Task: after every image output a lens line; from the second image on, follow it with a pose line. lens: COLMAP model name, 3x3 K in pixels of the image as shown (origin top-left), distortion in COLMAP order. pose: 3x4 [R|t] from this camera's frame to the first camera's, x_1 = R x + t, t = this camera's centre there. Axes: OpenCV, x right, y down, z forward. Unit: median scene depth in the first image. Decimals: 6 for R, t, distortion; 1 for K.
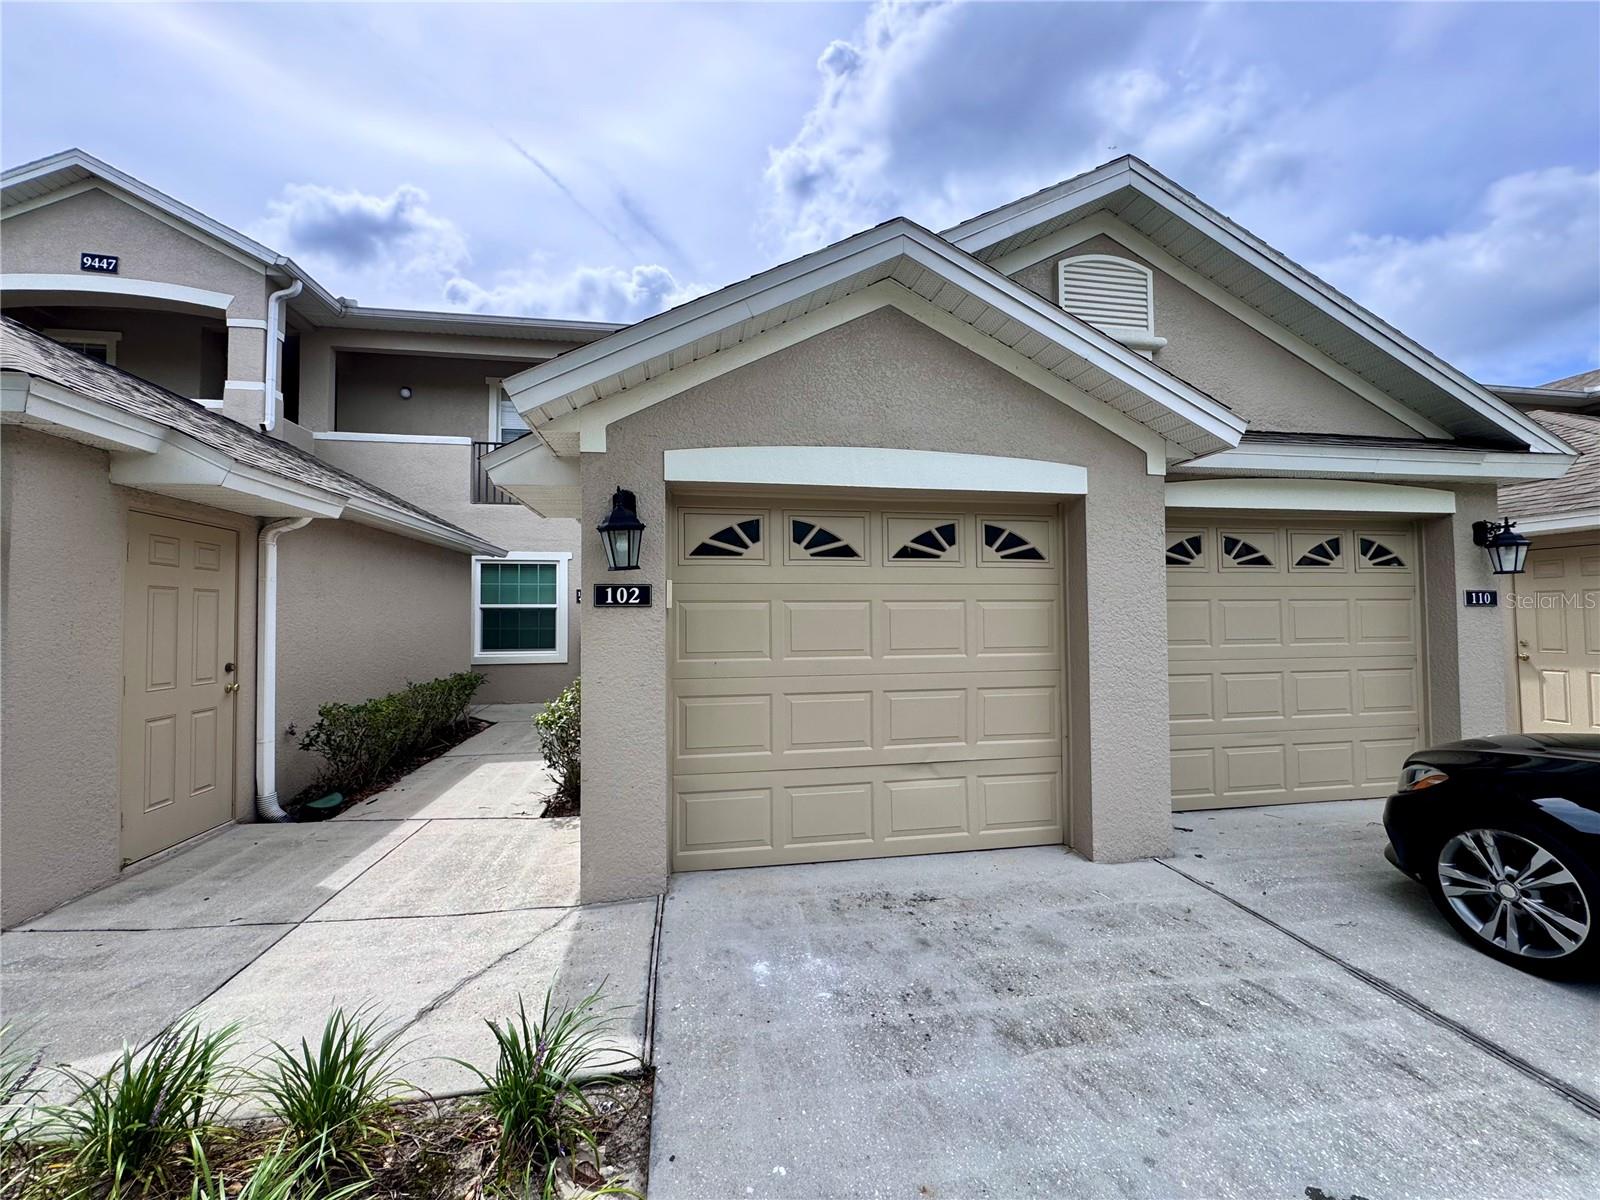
lens RADIAL K [[638.8, 0, 795.8], [0, 638.8, 599.8], [0, 0, 1]] dist [0.001758, -0.000669]
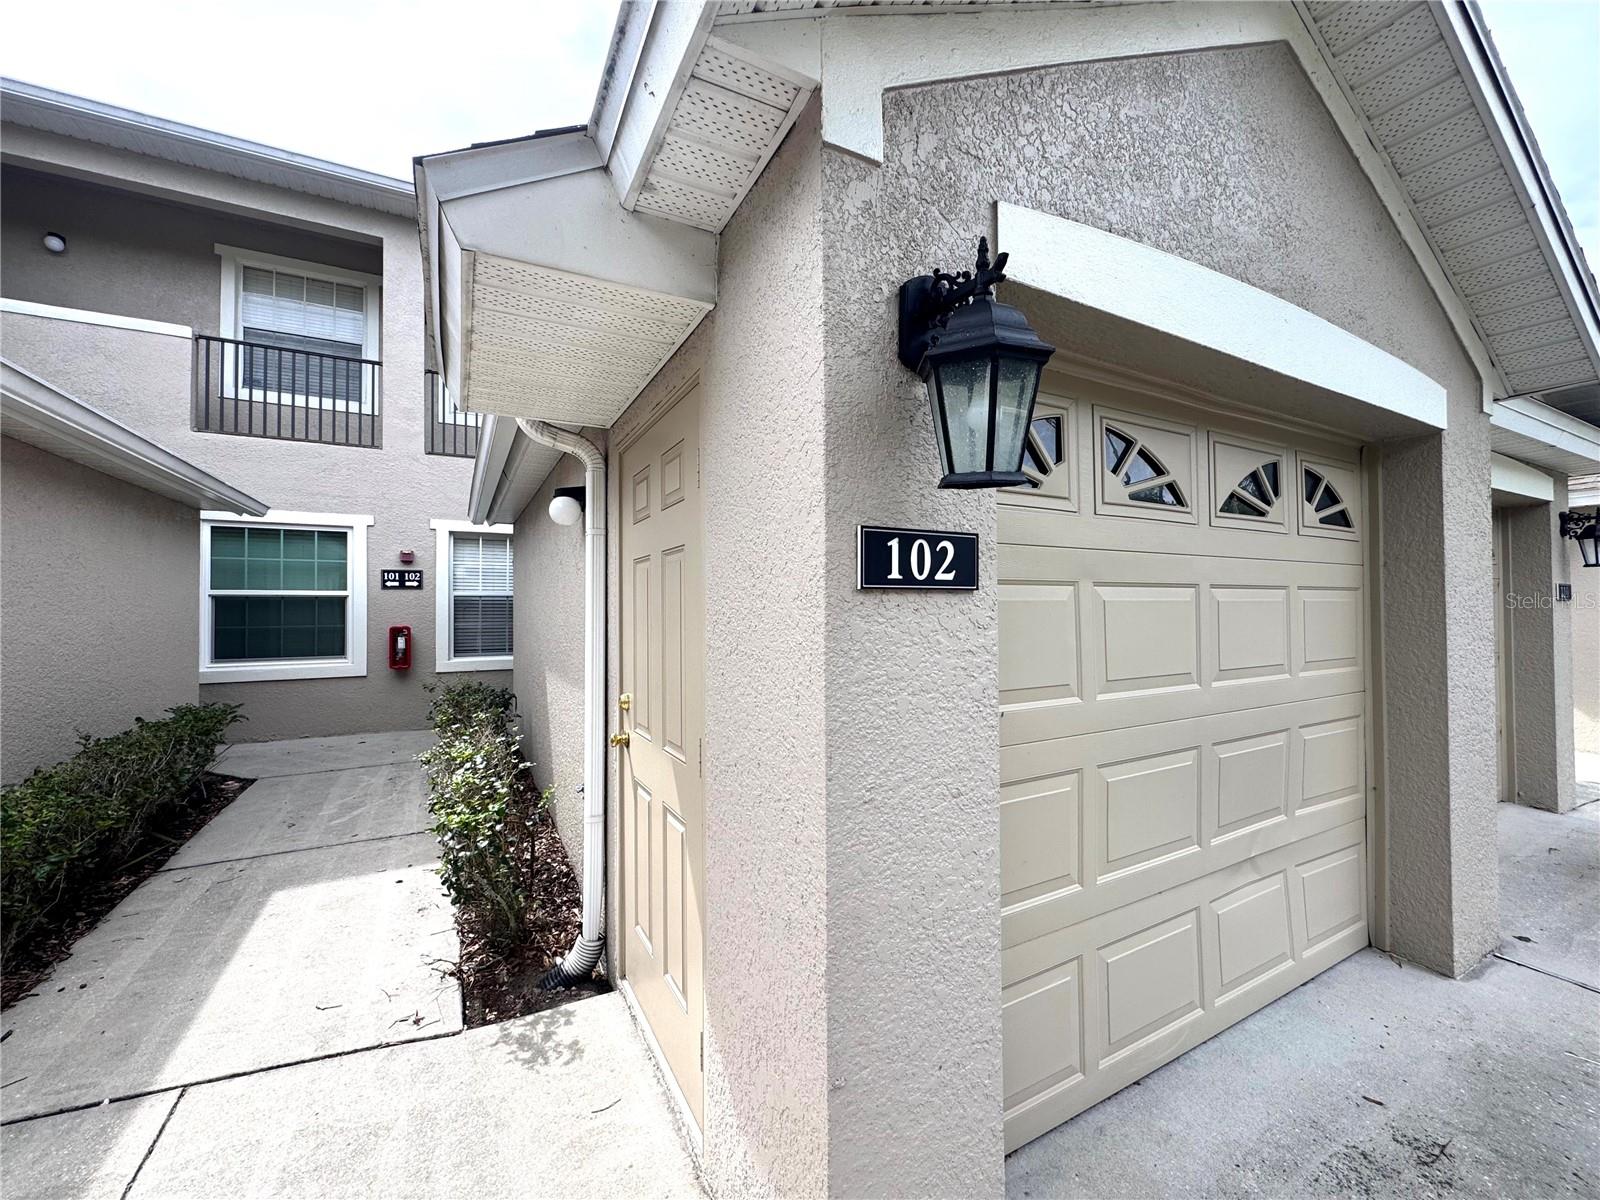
lens RADIAL K [[638.8, 0, 801.0], [0, 638.8, 598.7], [0, 0, 1]] dist [0.001758, -0.000669]
pose [[0.947243, 0.005869, 0.320463, -0.248344], [-0.009728, 0.999898, 0.010444, 0.006866], [-0.320369, -0.013010, 0.947203, 0.364064]]
